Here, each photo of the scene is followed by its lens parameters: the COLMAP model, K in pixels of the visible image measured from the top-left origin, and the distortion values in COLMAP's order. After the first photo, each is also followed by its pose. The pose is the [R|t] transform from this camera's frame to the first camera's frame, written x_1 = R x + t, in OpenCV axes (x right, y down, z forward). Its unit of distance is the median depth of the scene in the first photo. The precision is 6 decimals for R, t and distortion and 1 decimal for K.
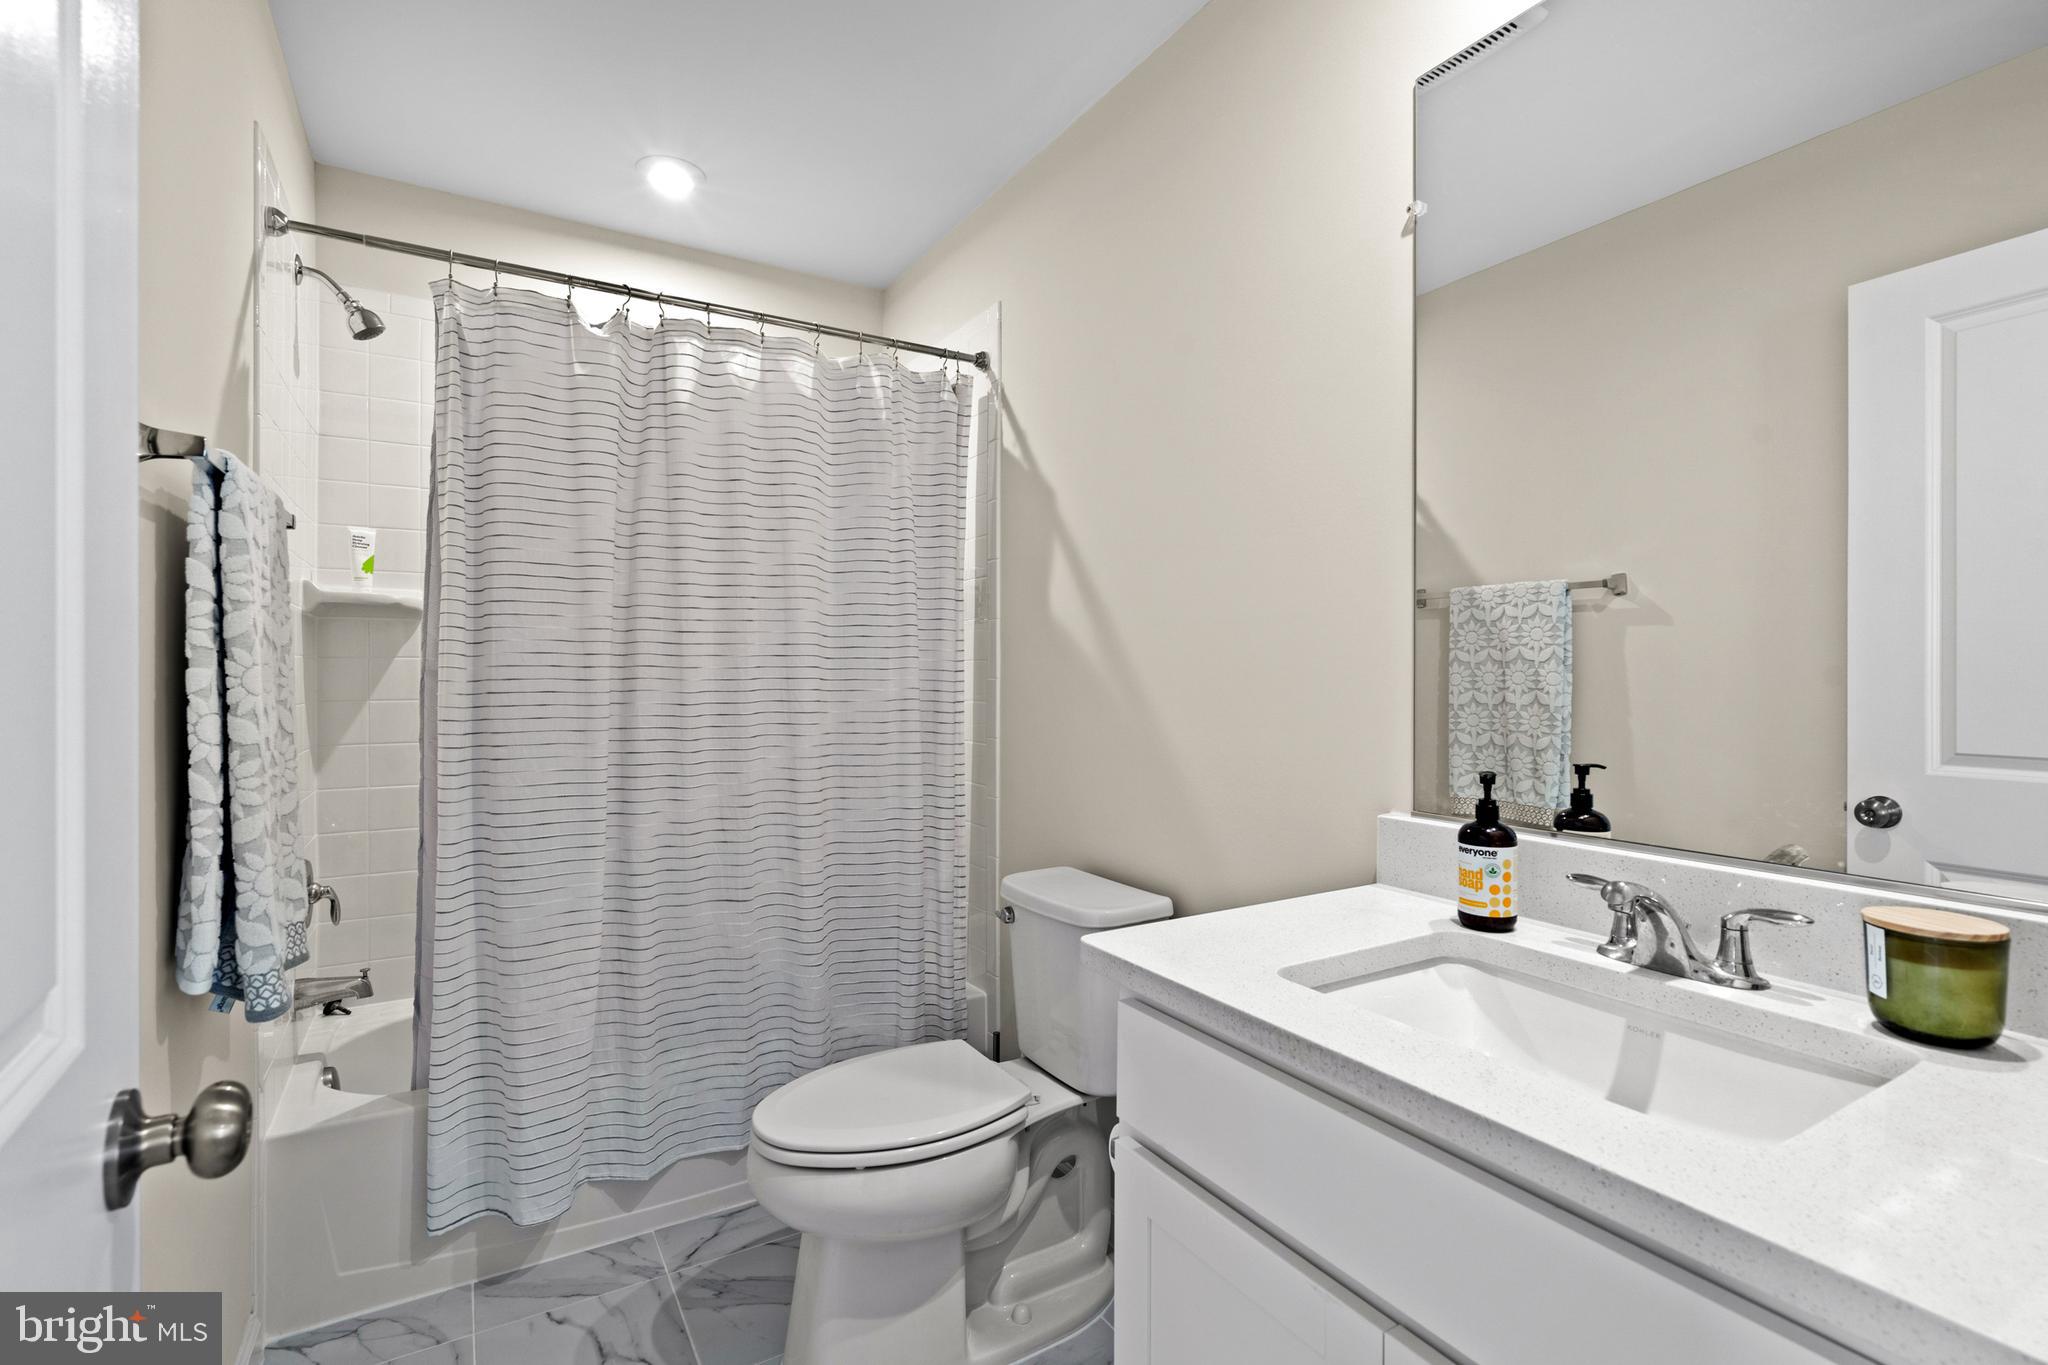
lens RADIAL K [[990.9, 0, 1024.0], [0, 990.9, 682.5], [0, 0, 1]] dist [0.000100, -0.000006]
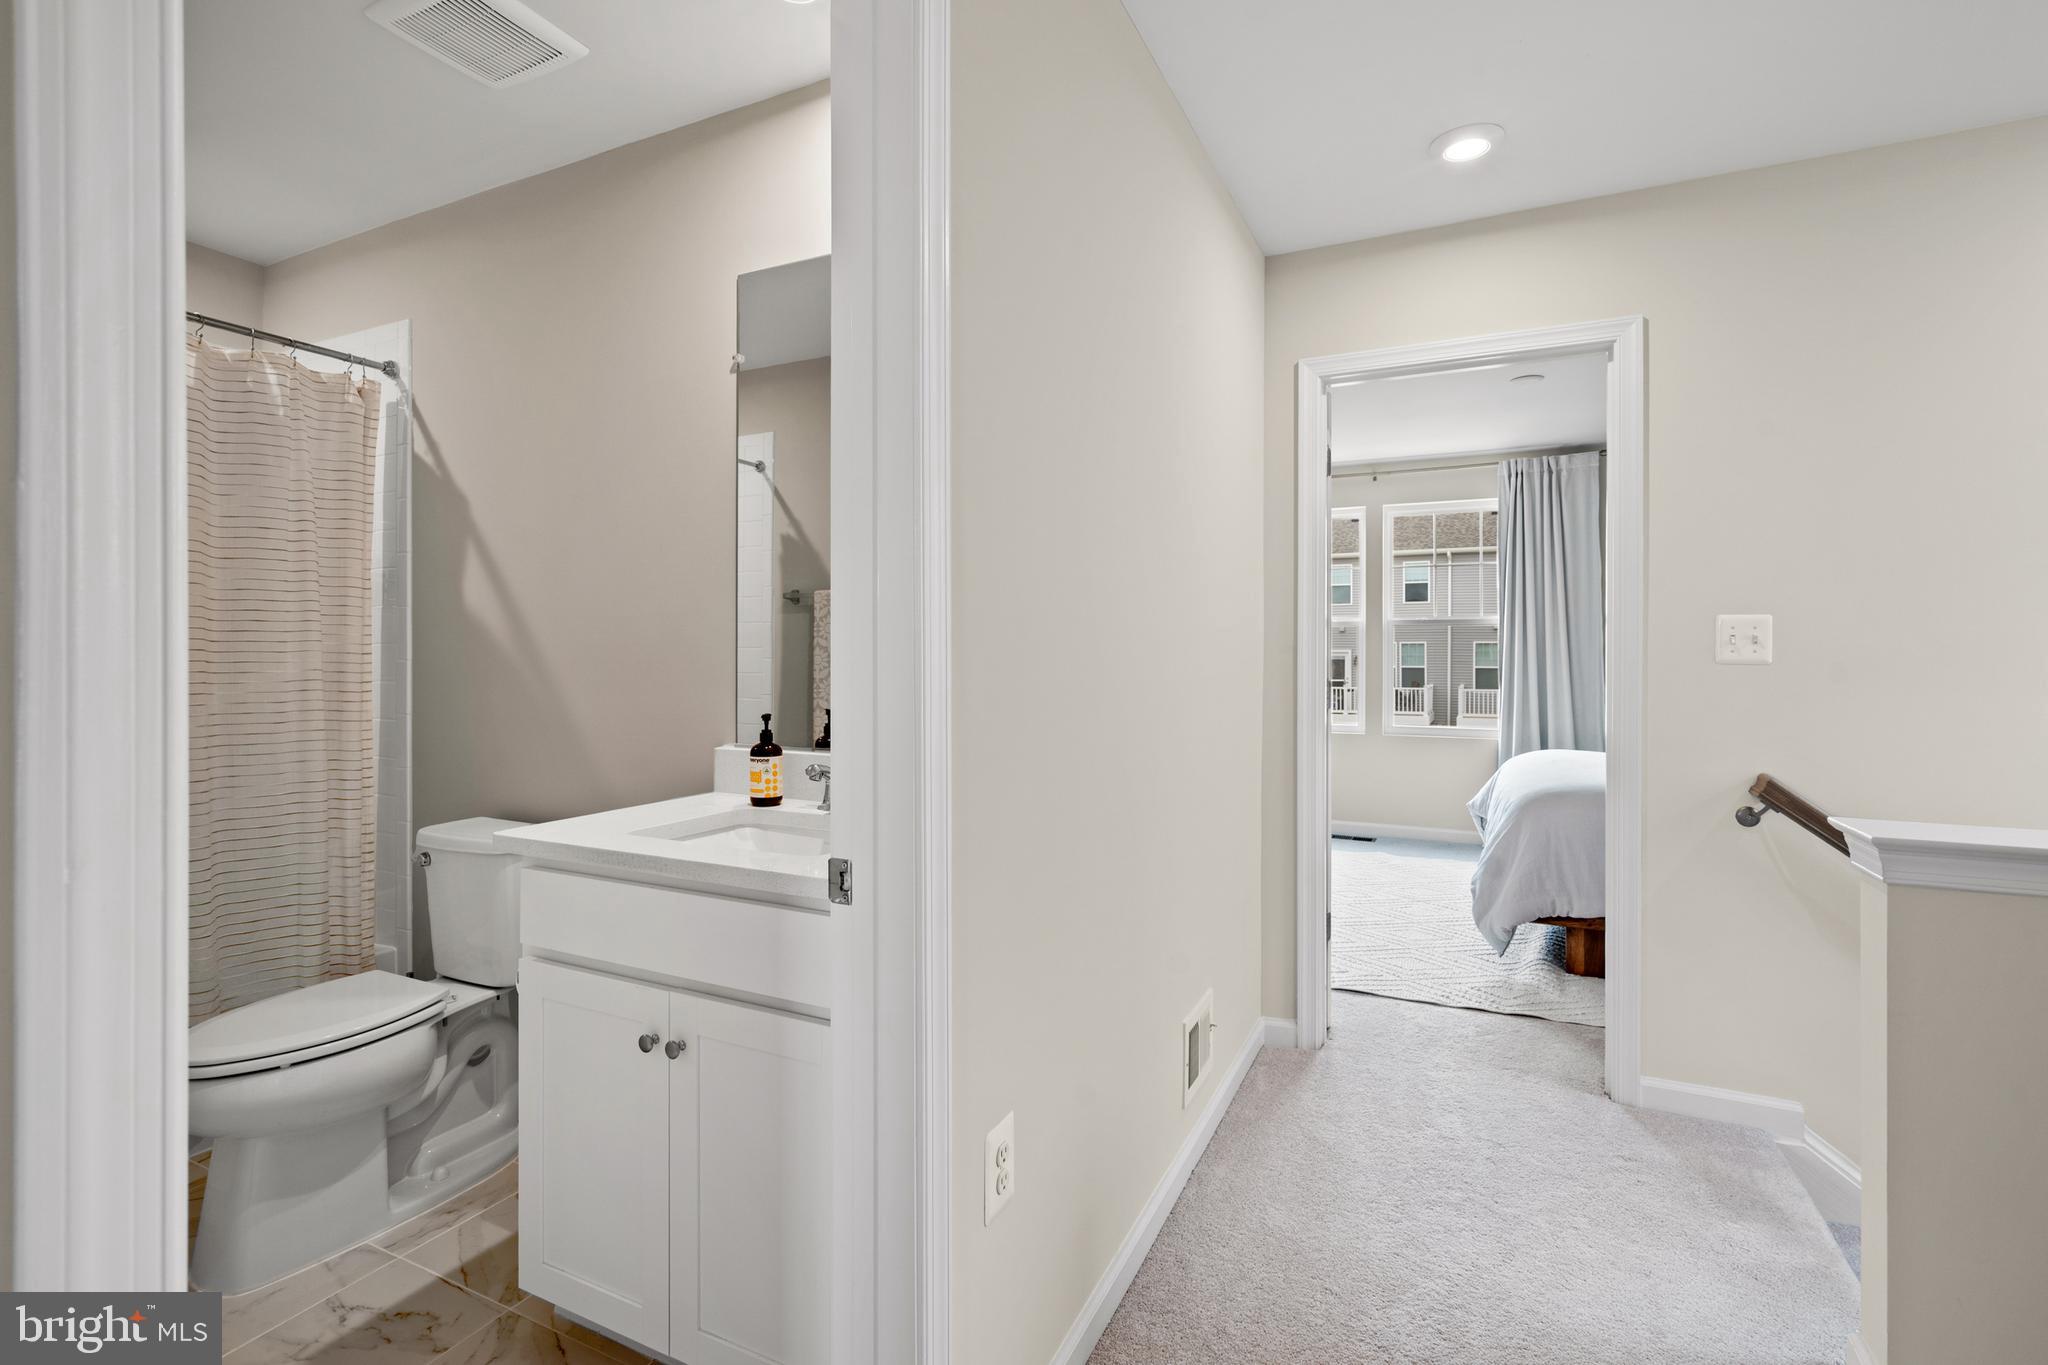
lens RADIAL K [[946.1, 0, 1023.5], [0, 946.1, 654.3], [0, 0, 1]] dist [-0.001755, -0.000197]
pose [[0.843913, -0.000974, 0.536480, -0.014062], [0.006056, 0.999952, -0.007711, 0.001548], [-0.536446, 0.009756, 0.843878, -0.274152]]
